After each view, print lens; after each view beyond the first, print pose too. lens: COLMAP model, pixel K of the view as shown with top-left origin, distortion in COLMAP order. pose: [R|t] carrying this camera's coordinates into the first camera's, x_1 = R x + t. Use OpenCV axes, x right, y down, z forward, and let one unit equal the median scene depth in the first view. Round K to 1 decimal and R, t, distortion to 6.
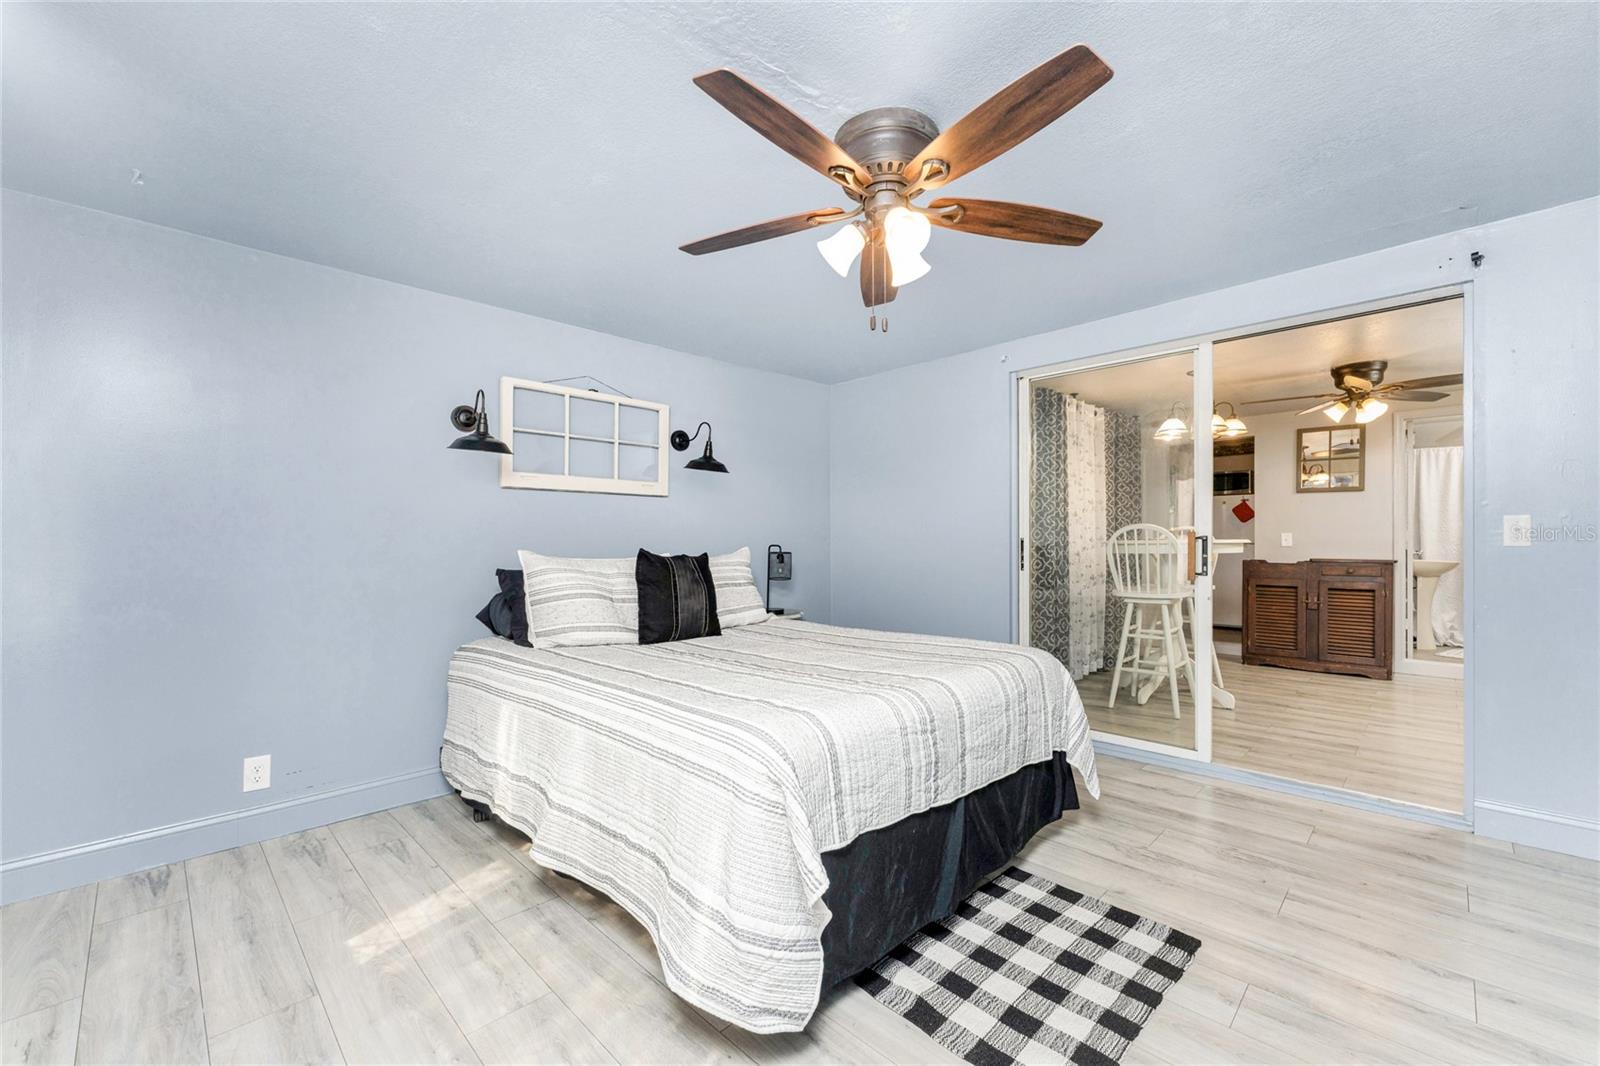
lens RADIAL K [[656.3, 0, 800.8], [0, 656.3, 536.7], [0, 0, 1]] dist [-0.002926, -0.001121]
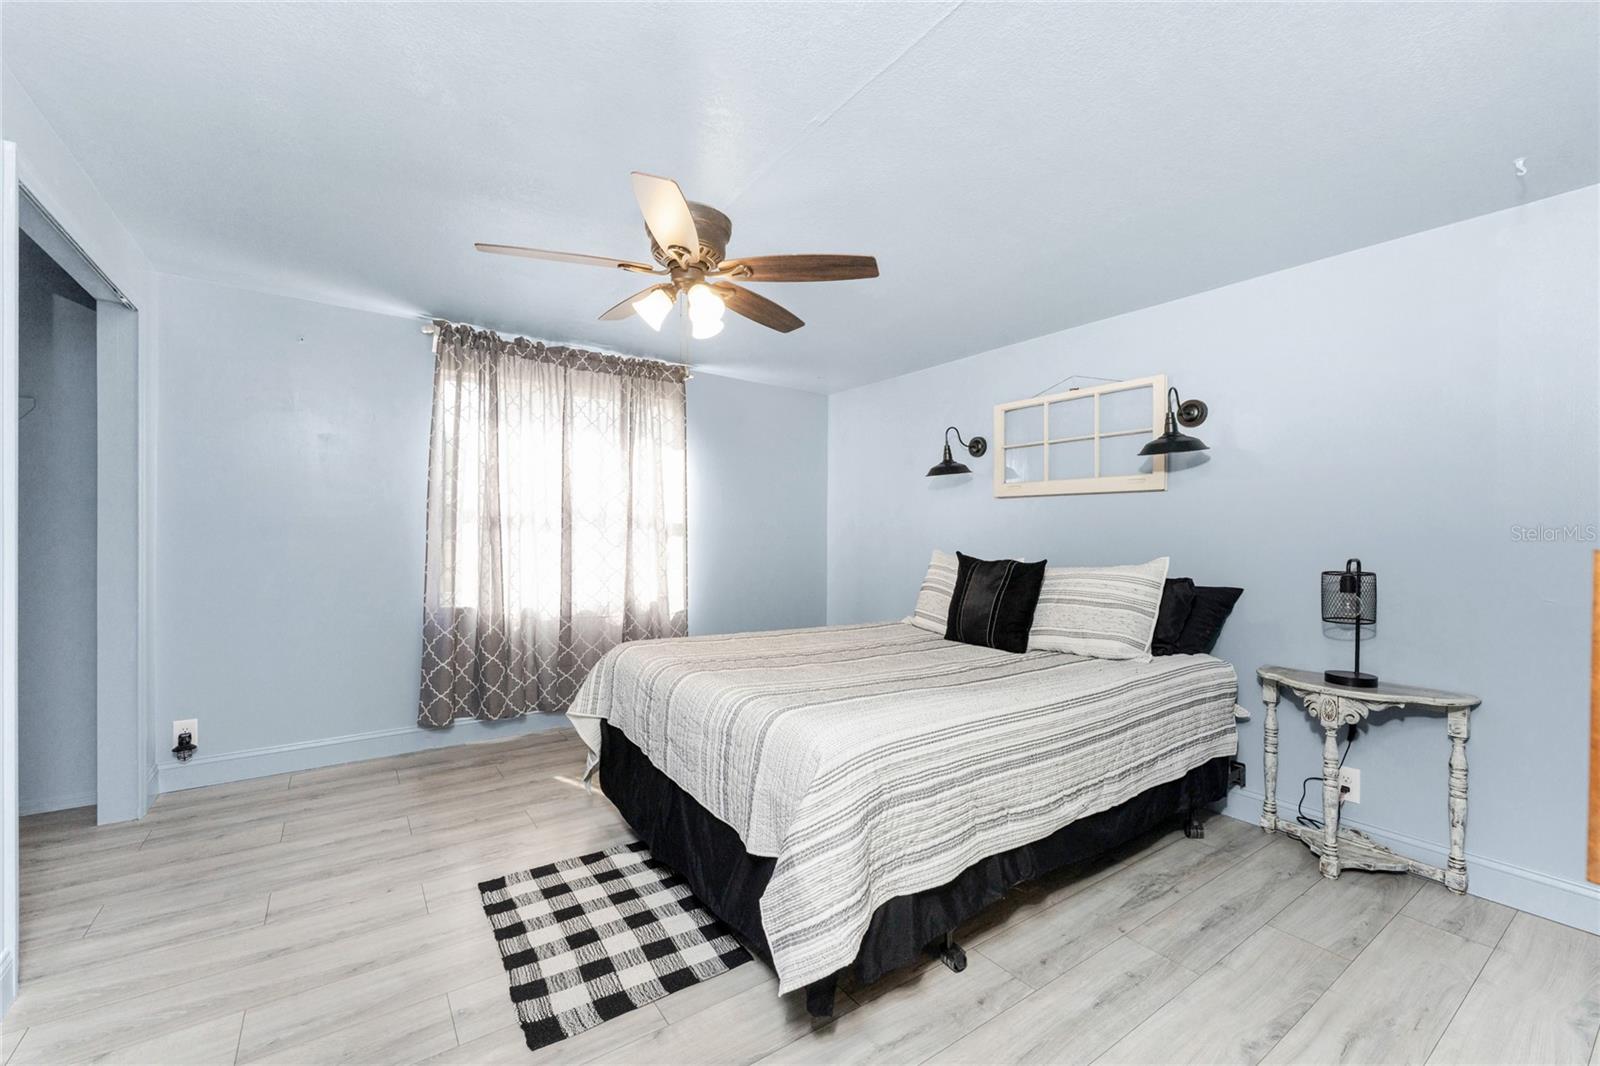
lens RADIAL K [[656.3, 0, 801.3], [0, 656.3, 532.3], [0, 0, 1]] dist [-0.002926, -0.001121]
pose [[-0.185509, -0.000555, -0.982642, 1.291034], [-0.001836, 0.999998, -0.000218, -0.018282], [0.982641, 0.001764, -0.185509, 1.419297]]
